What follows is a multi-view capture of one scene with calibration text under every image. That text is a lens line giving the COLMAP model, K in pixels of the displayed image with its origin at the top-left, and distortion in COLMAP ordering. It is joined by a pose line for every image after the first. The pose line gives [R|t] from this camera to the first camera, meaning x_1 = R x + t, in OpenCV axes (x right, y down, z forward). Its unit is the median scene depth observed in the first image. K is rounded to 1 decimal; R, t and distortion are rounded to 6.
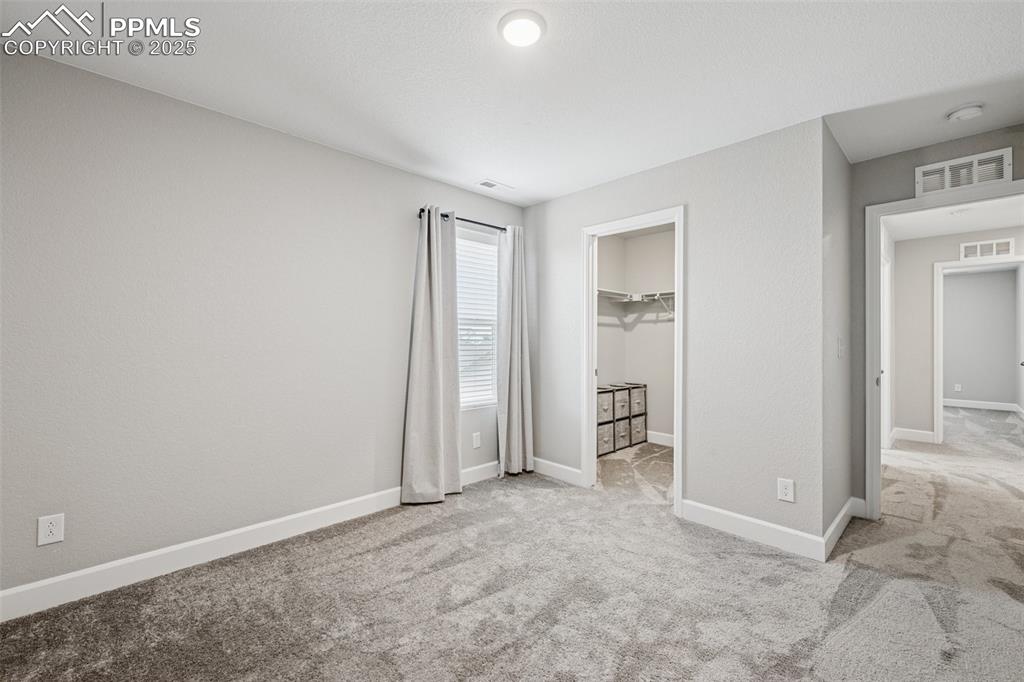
lens RADIAL K [[424.2, 0, 505.8], [0, 424.2, 337.6], [0, 0, 1]] dist [0.003137, -0.000086]
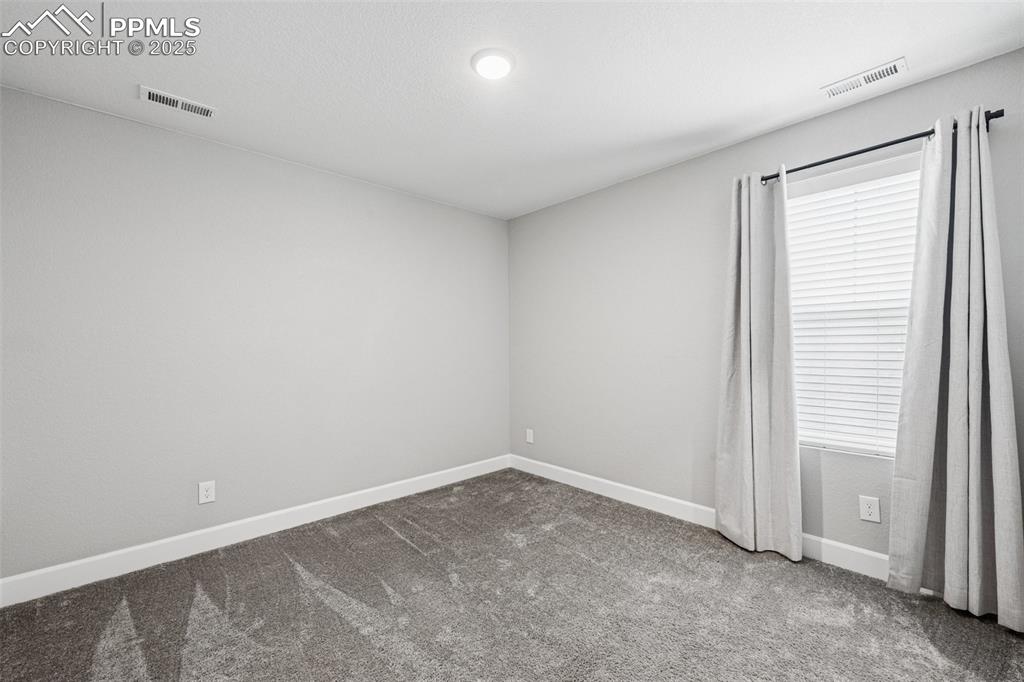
lens RADIAL K [[413.2, 0, 506.2], [0, 413.2, 348.9], [0, 0, 1]] dist [0.000959, 0.000015]
pose [[-0.008900, 0.003767, -0.999953, 0.578706], [0.015893, 0.999867, 0.003625, 0.003093], [0.999834, -0.015860, -0.008959, 0.533584]]
